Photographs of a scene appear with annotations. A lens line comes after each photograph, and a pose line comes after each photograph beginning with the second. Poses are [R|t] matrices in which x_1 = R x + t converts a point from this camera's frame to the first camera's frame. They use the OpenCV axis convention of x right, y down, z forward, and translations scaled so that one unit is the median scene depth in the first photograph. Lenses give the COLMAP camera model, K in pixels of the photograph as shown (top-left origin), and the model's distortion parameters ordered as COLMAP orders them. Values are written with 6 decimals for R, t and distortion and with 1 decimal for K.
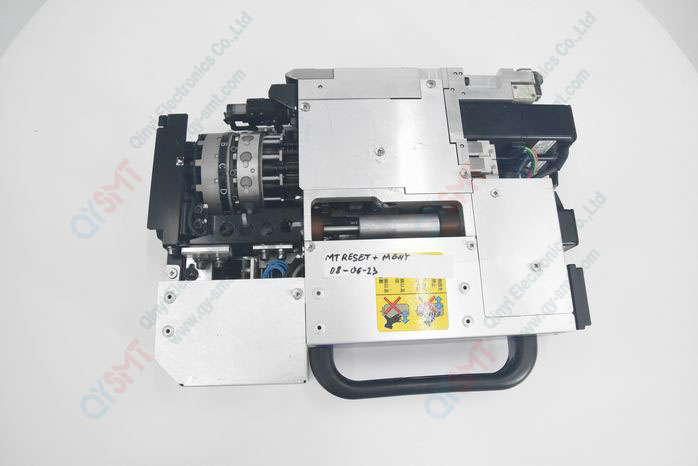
lens RADIAL K [[416.8, 0, 349.0], [0, 416.8, 233.0], [0, 0, 1]] dist [-0.086796, 0.000016]
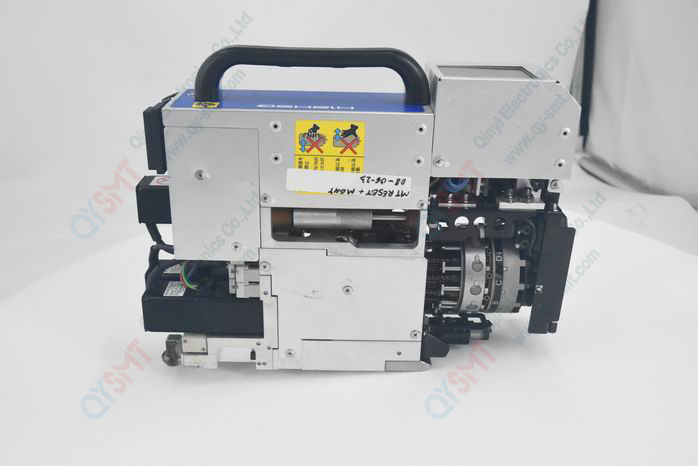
lens RADIAL K [[686.4, 0, 349.0], [0, 686.4, 233.0], [0, 0, 1]] dist [0.013167, 0.003997]
pose [[-0.995544, -0.040635, -0.085091, 0.228494], [0.052940, -0.987605, -0.147763, 0.202468], [-0.078032, -0.151609, 0.985356, -0.680749]]
